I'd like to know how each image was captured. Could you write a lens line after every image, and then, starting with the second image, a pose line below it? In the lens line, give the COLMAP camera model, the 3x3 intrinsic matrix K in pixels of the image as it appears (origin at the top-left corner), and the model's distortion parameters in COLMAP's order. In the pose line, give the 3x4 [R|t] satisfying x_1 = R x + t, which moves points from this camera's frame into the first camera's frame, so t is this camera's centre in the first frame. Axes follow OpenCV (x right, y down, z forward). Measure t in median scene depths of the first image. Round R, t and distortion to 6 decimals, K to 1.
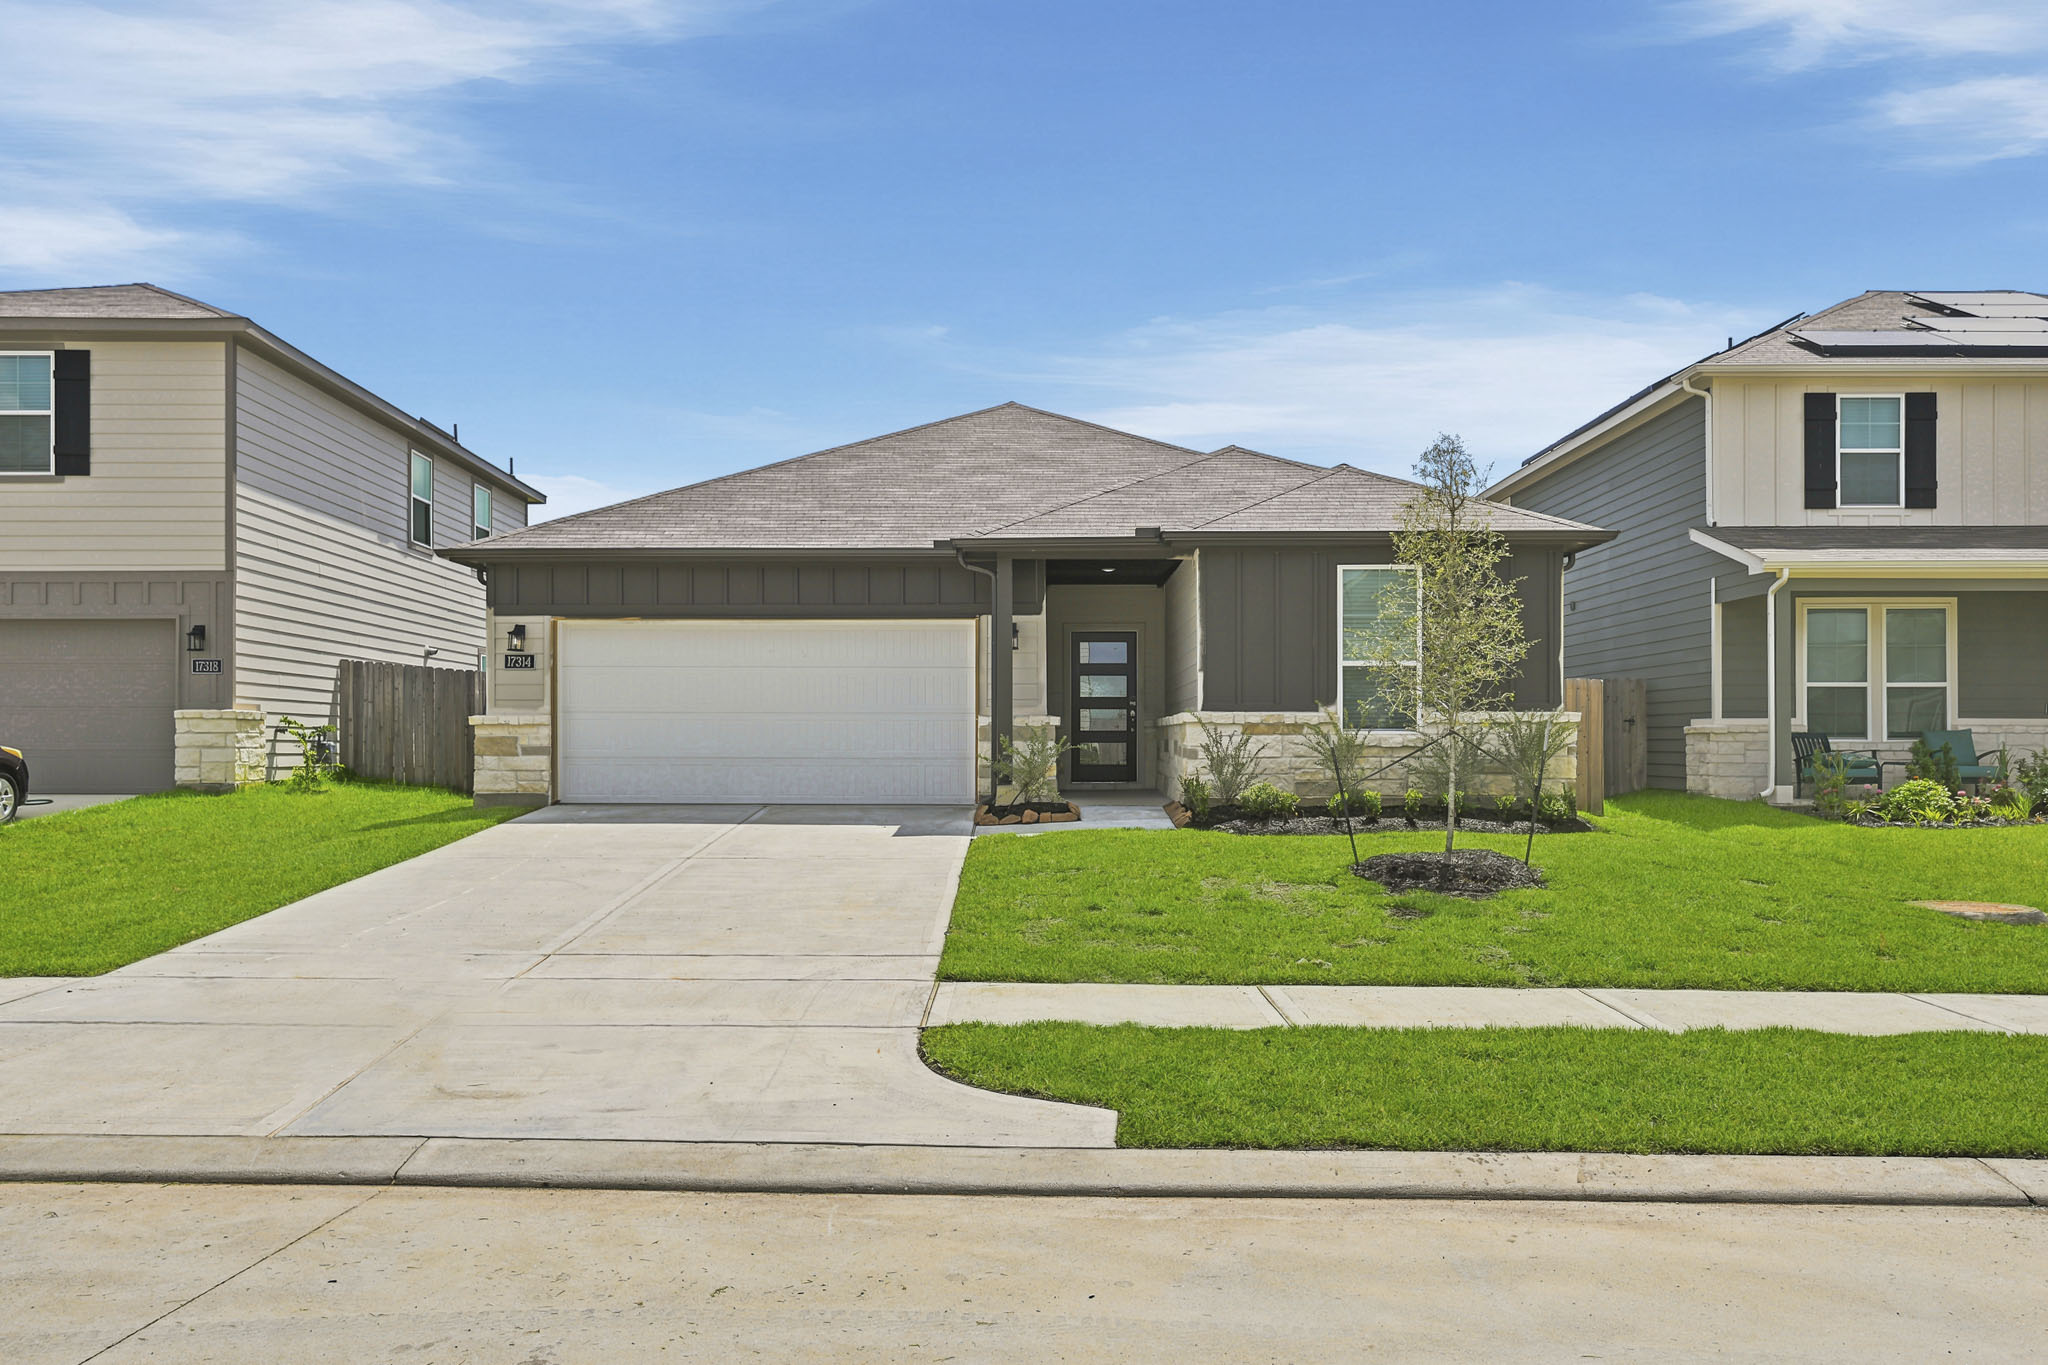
lens RADIAL K [[836.8, 0, 1018.1], [0, 836.8, 747.4], [0, 0, 1]] dist [0.000059, -0.000065]
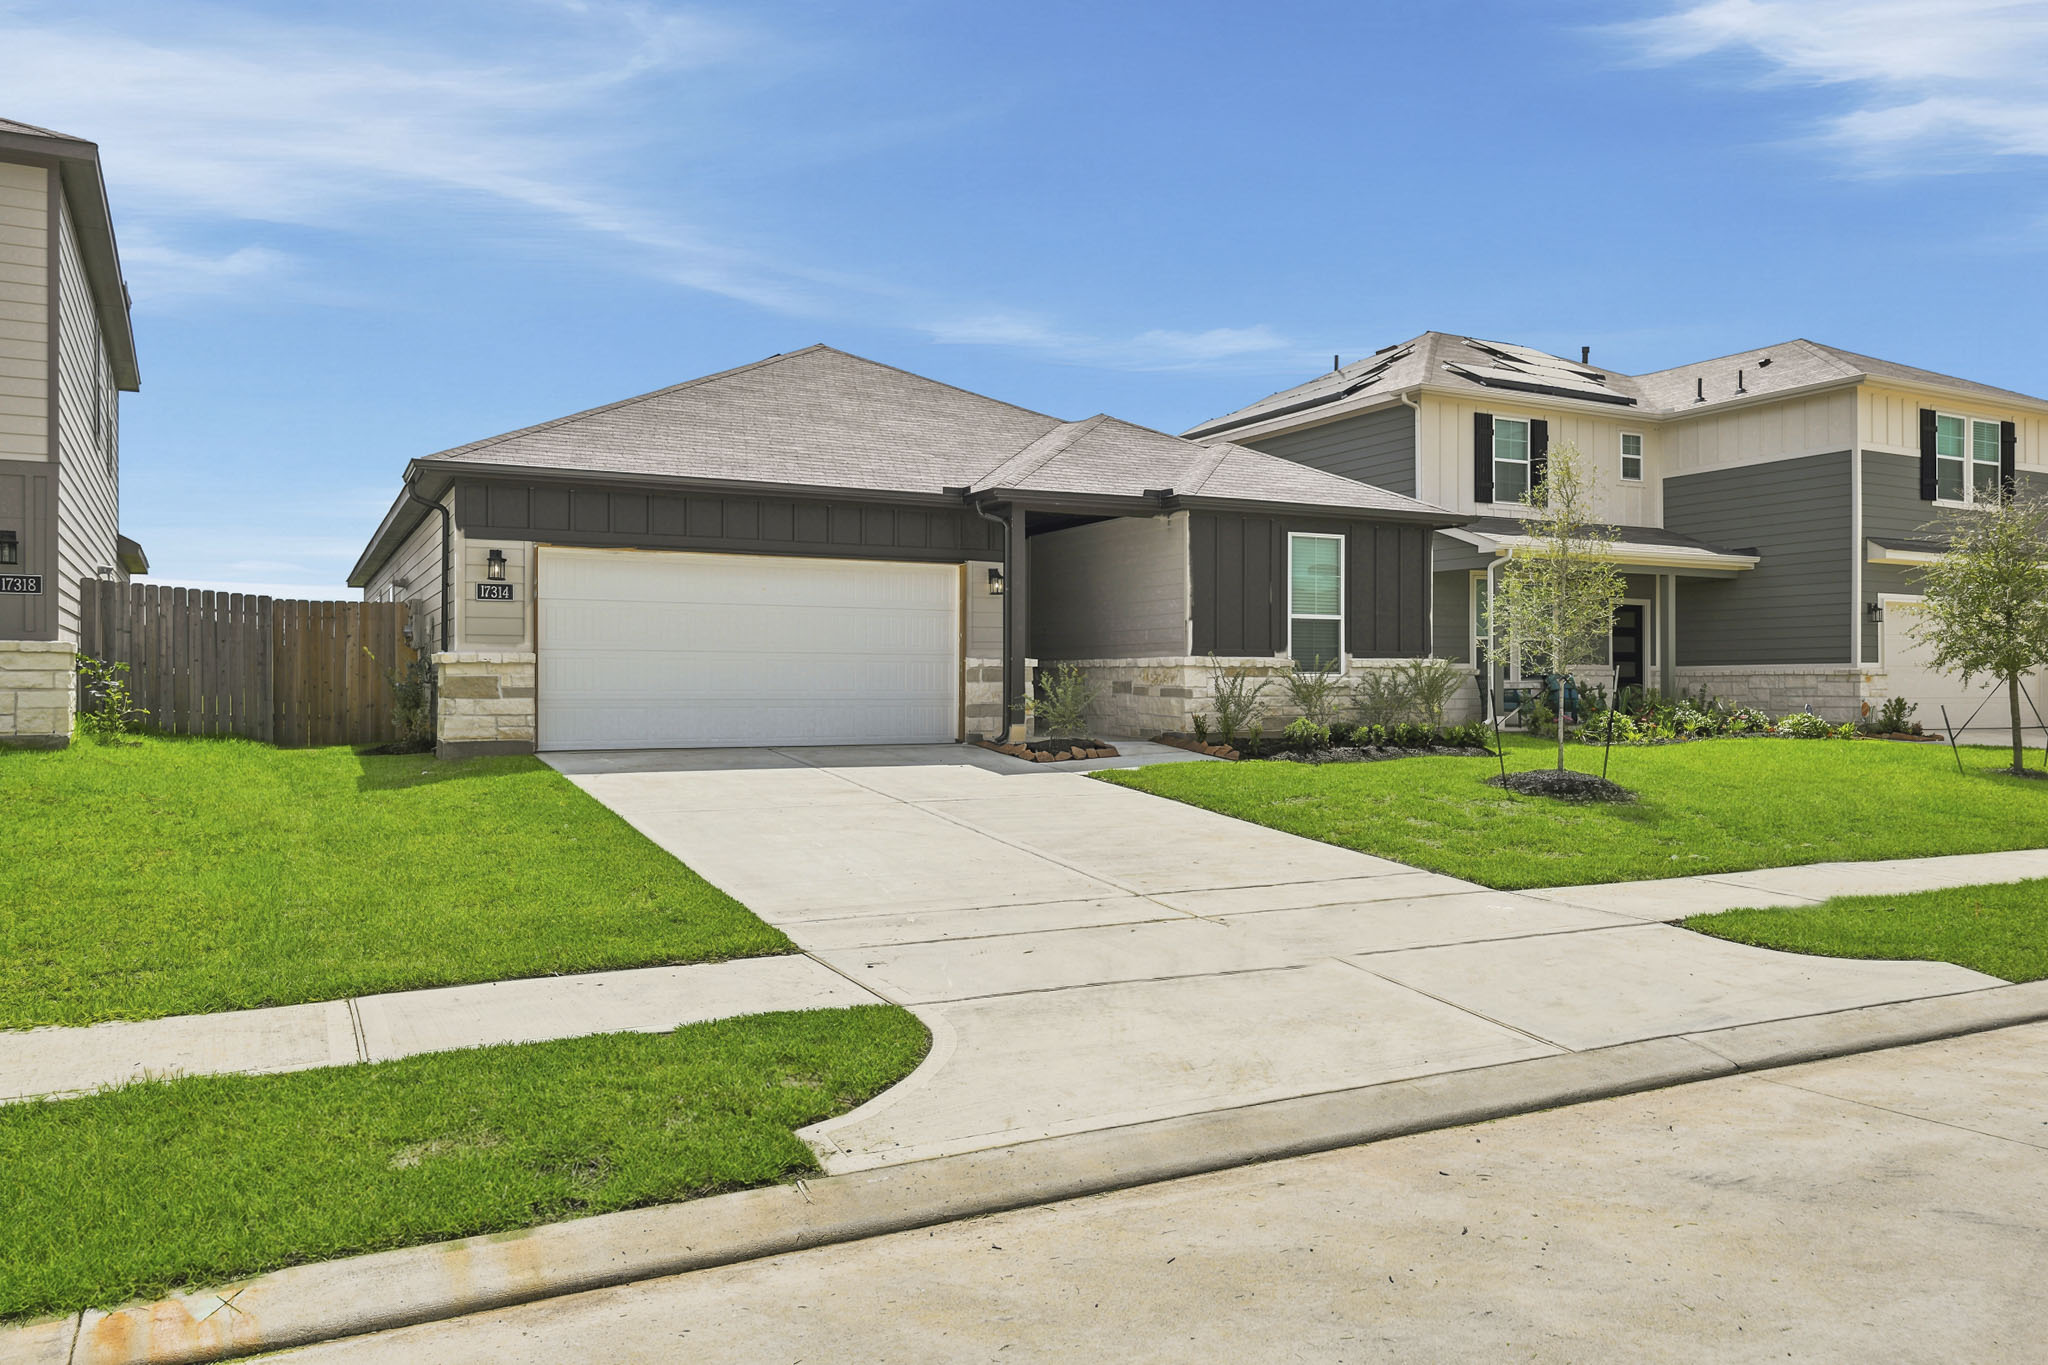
lens RADIAL K [[807.8, 0, 1025.3], [0, 807.8, 681.8], [0, 0, 1]] dist [-0.000194, 0.000341]
pose [[0.958877, 0.000829, 0.283819, -0.298418], [0.001308, 0.999972, -0.007341, -0.000527], [-0.283817, 0.007411, 0.958850, 0.025781]]
